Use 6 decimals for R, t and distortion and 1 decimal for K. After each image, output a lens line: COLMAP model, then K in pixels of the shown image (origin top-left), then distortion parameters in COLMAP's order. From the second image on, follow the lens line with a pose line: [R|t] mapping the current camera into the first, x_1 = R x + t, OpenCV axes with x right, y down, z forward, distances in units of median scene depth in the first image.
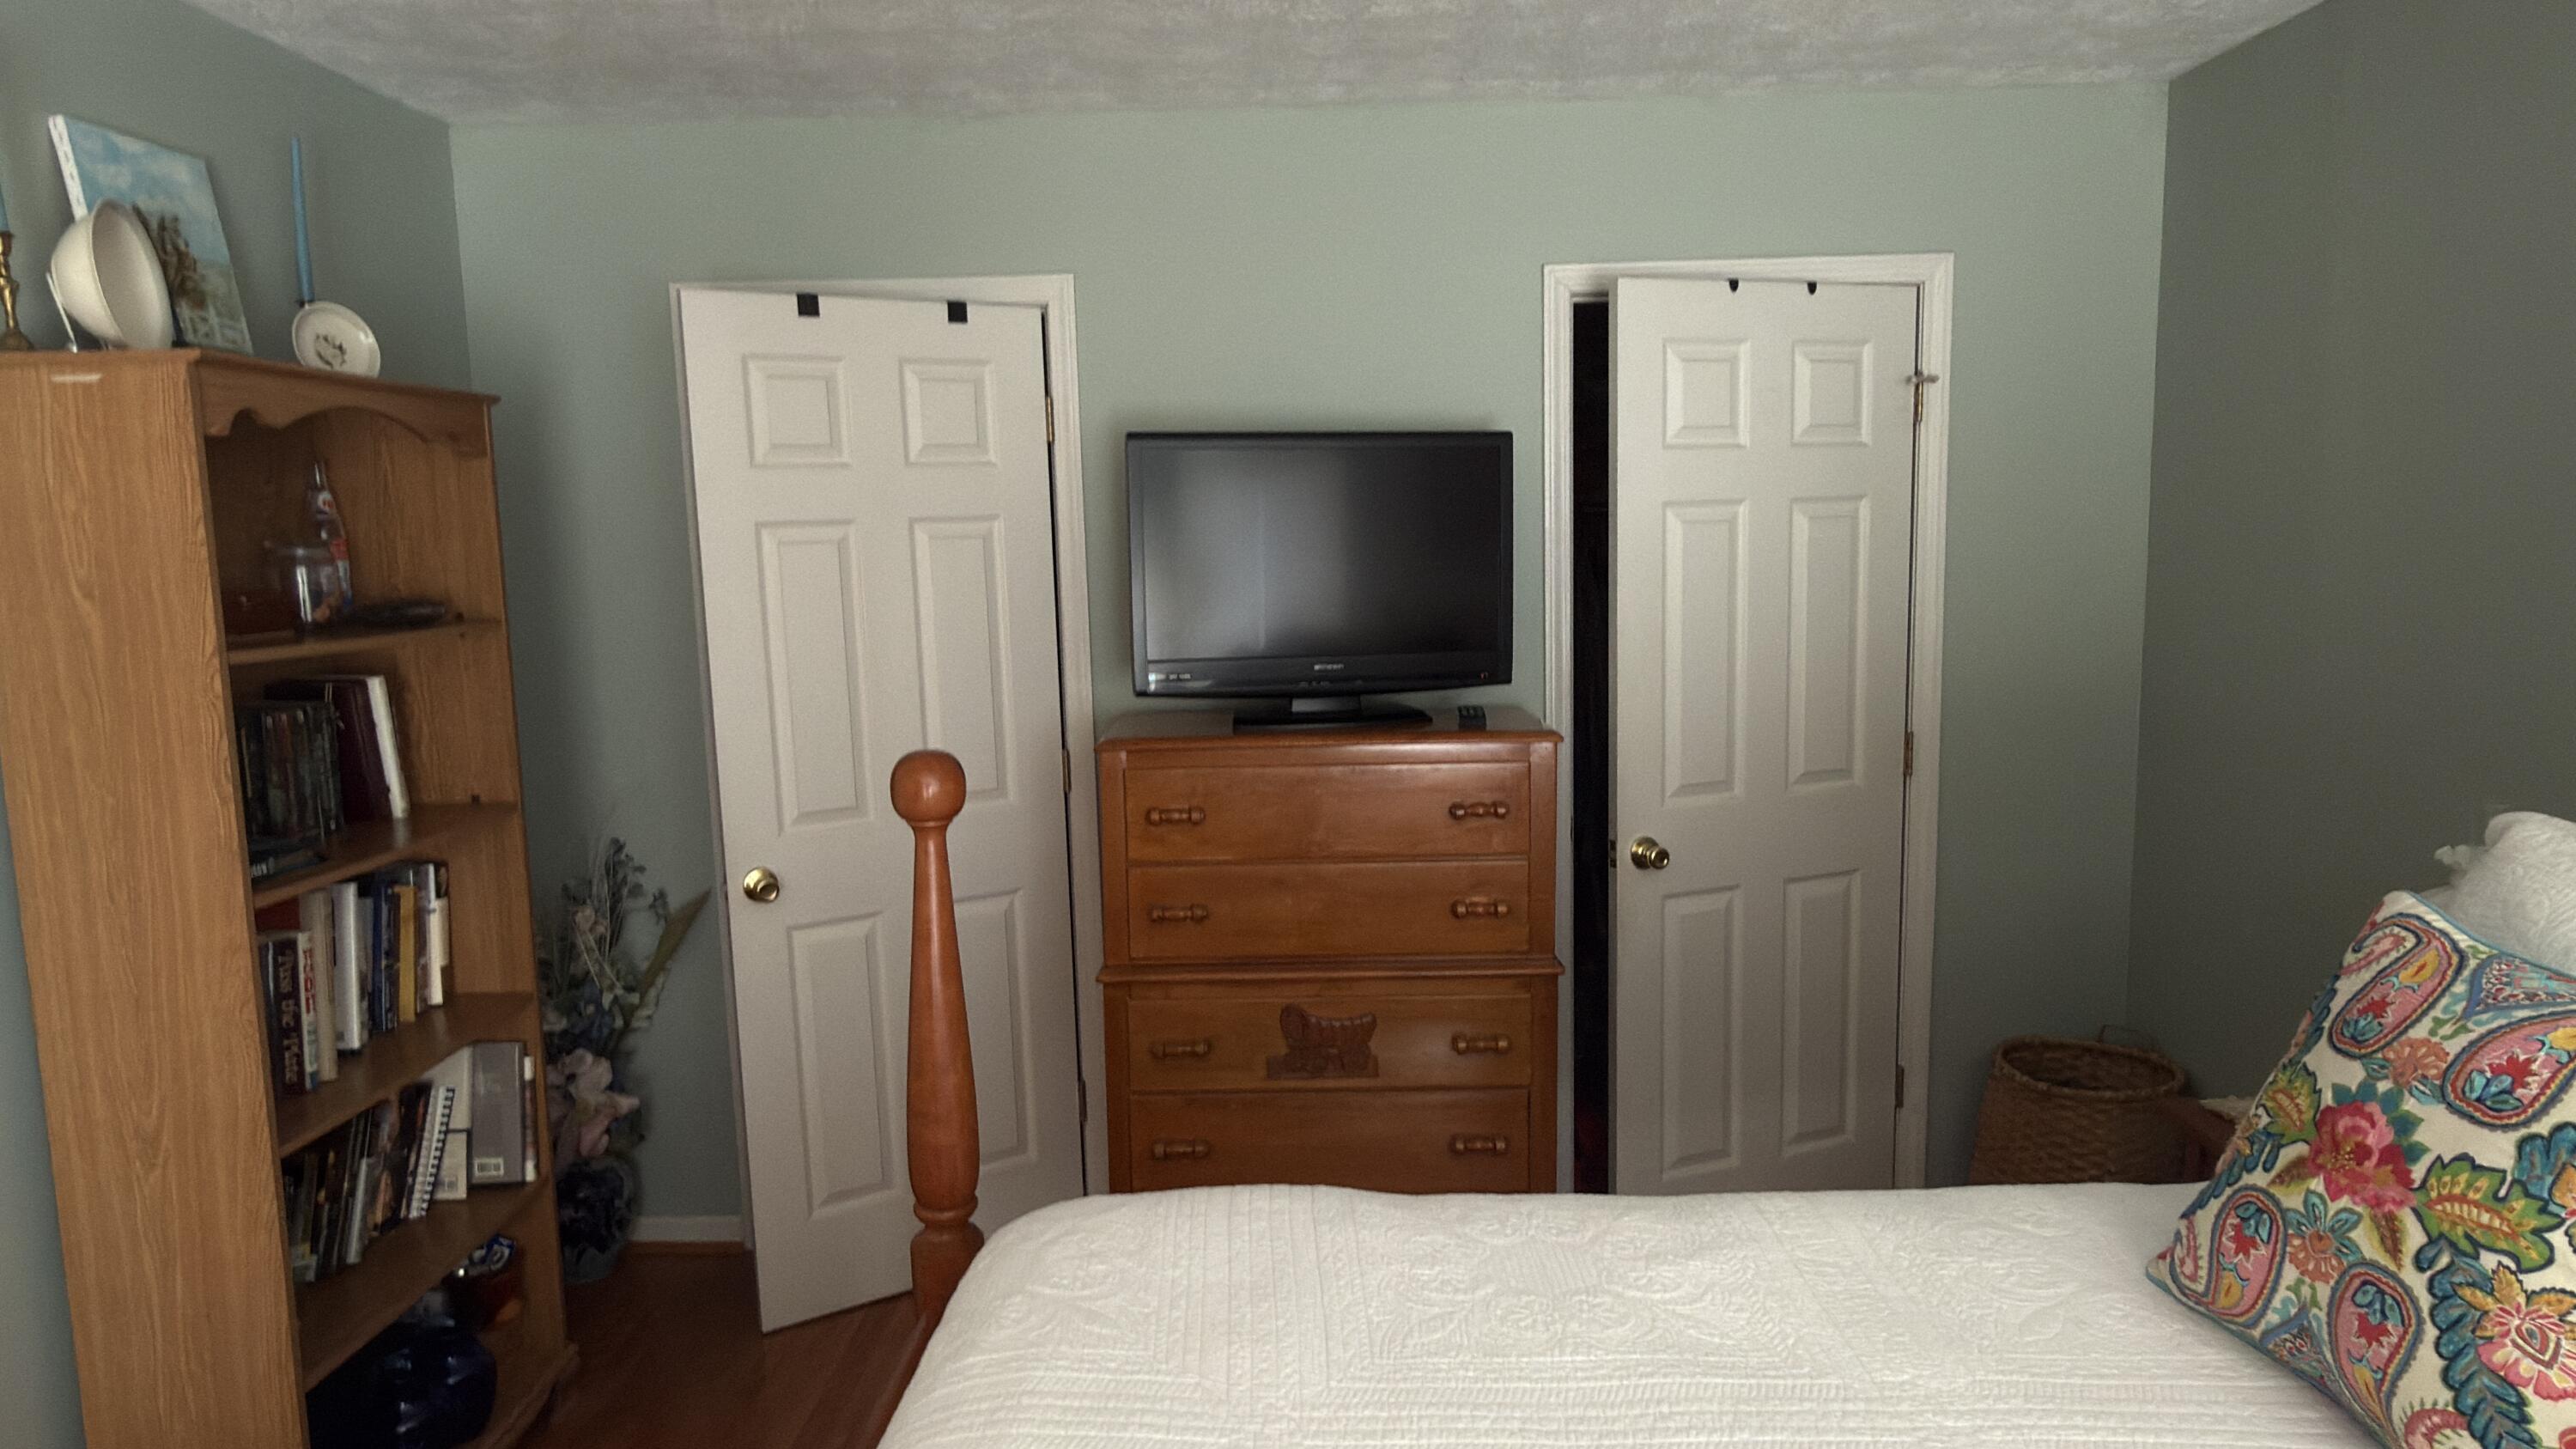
lens RADIAL K [[1525.8, 0, 1288.0], [0, 1525.8, 724.5], [0, 0, 1]] dist [0.001106, 0.000121]
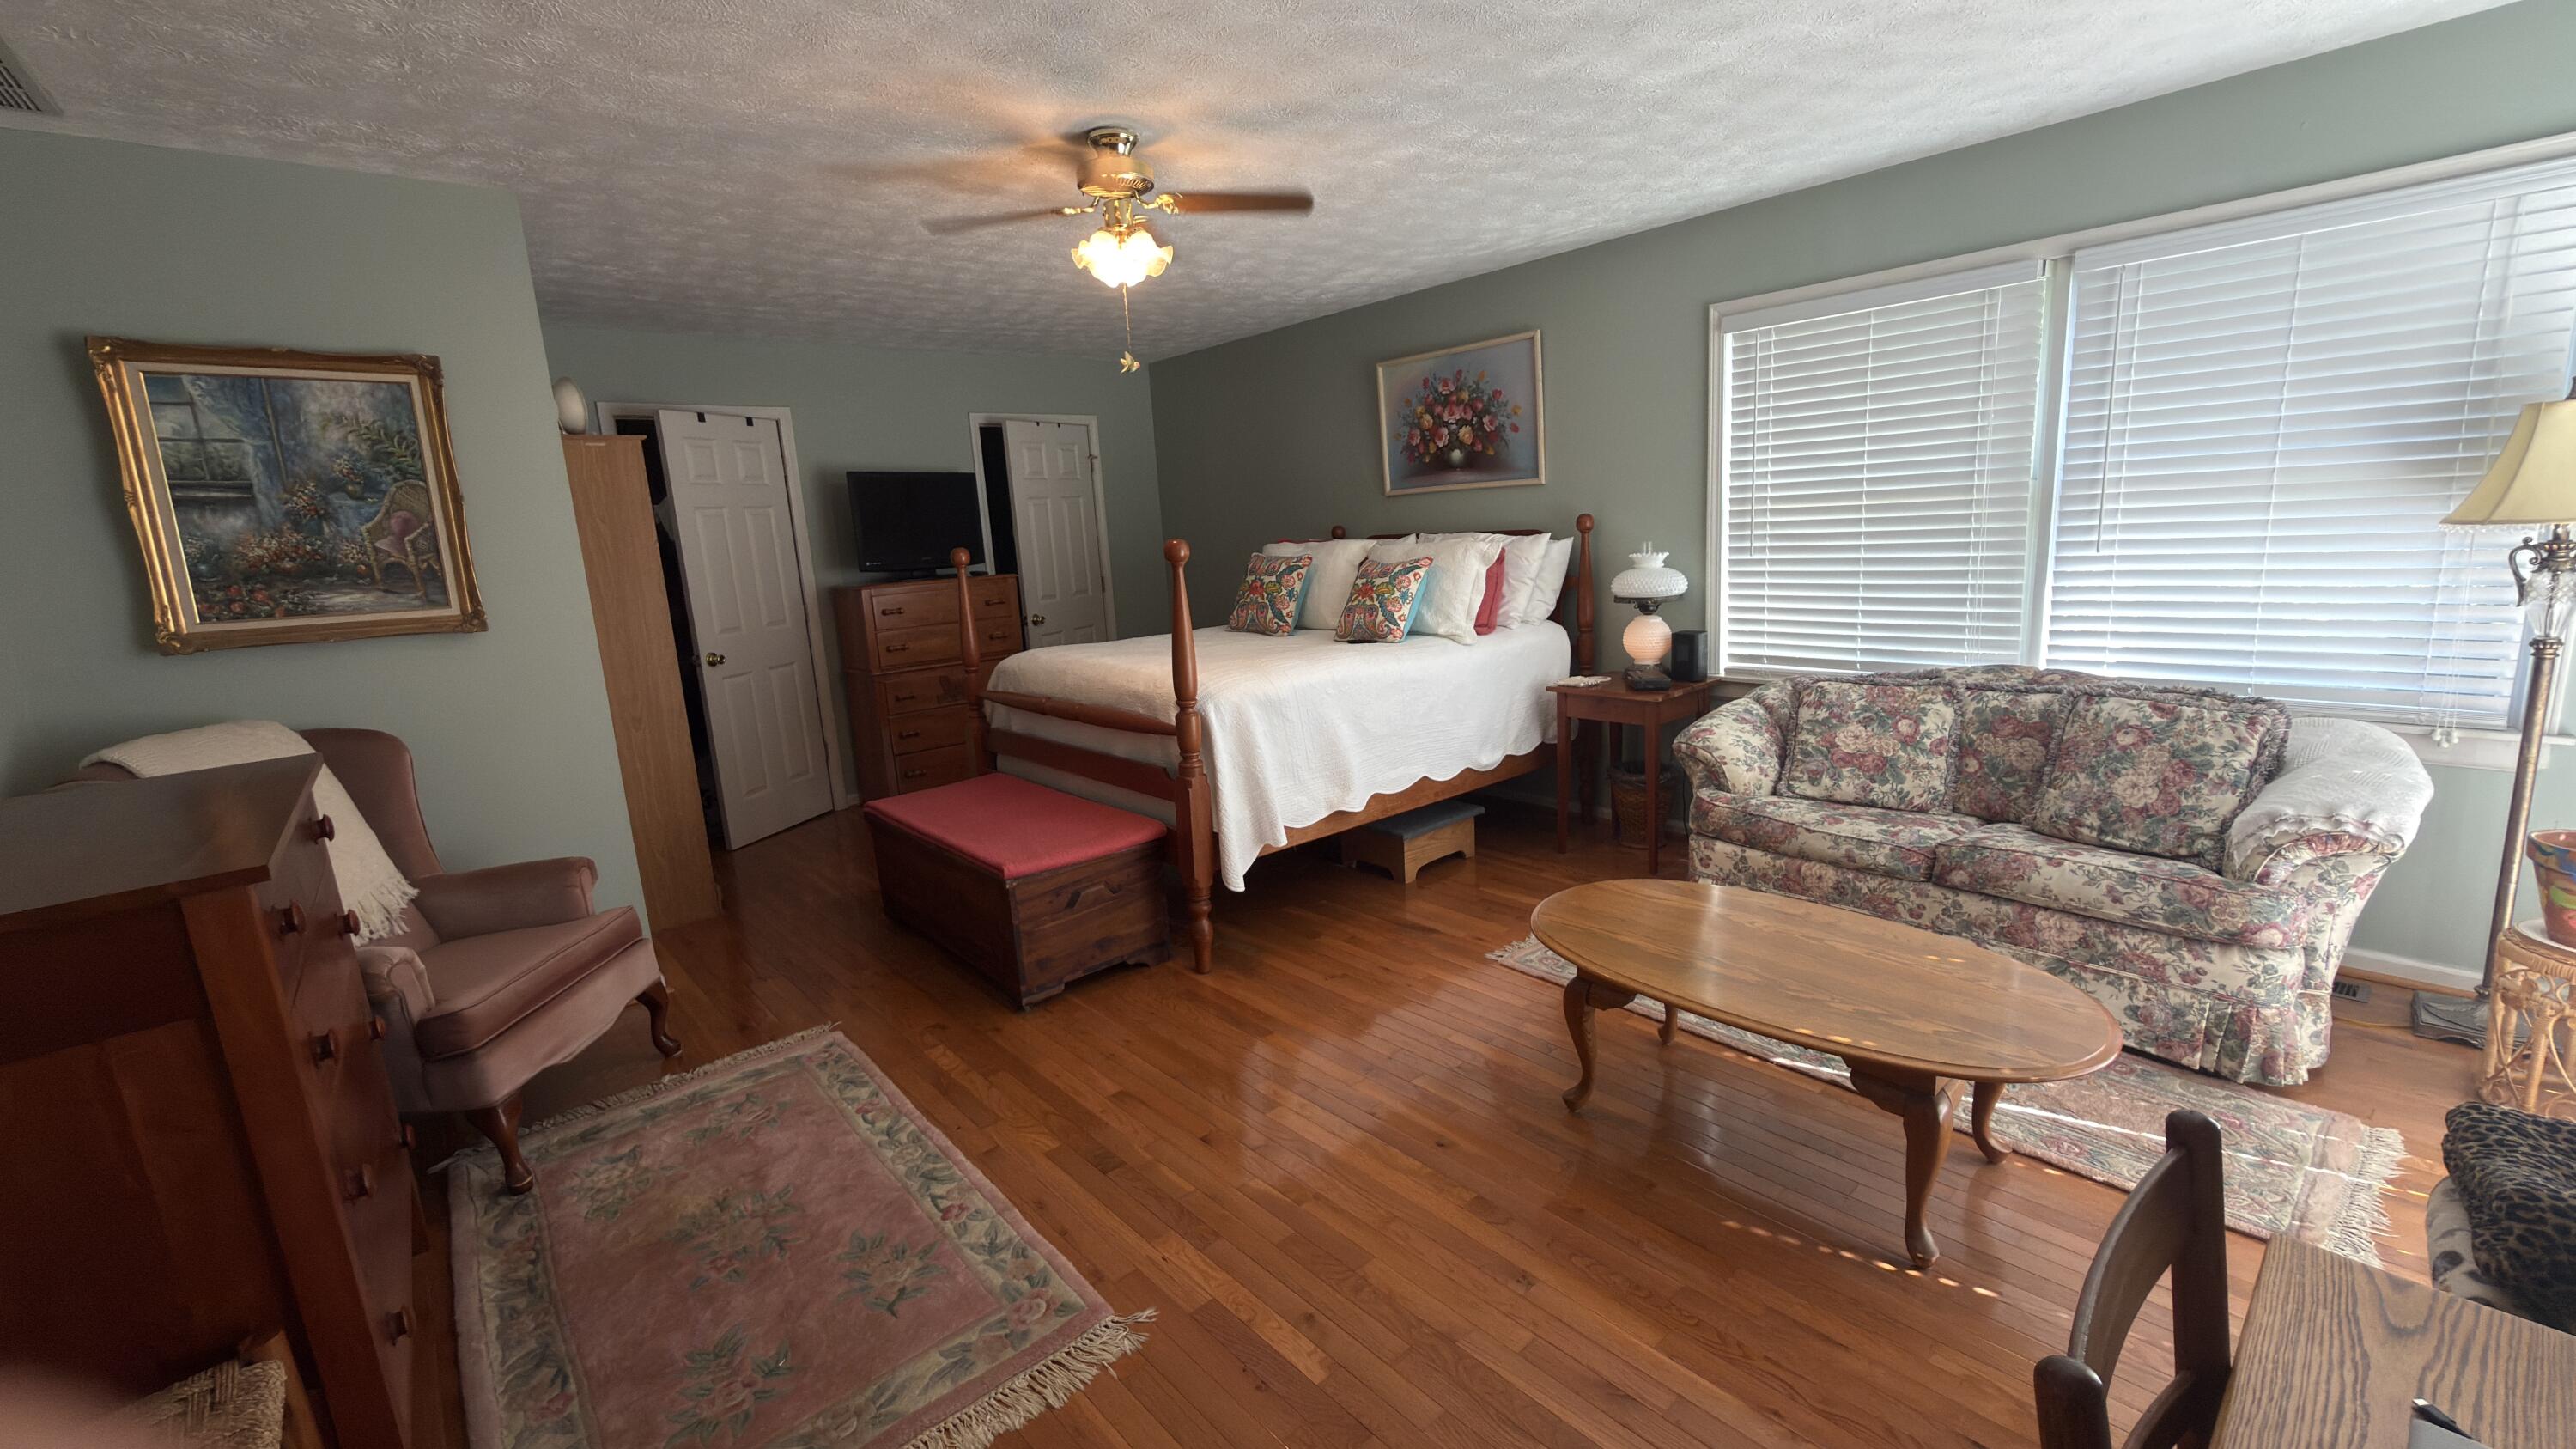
lens RADIAL K [[1029.4, 0, 1288.0], [0, 1029.4, 724.5], [0, 0, 1]] dist [-0.001809, -0.000259]
pose [[0.749624, -0.147527, 0.645213, -0.687862], [0.128416, 0.988736, 0.076877, 0.188056], [-0.649287, 0.025227, 0.760125, -0.777943]]
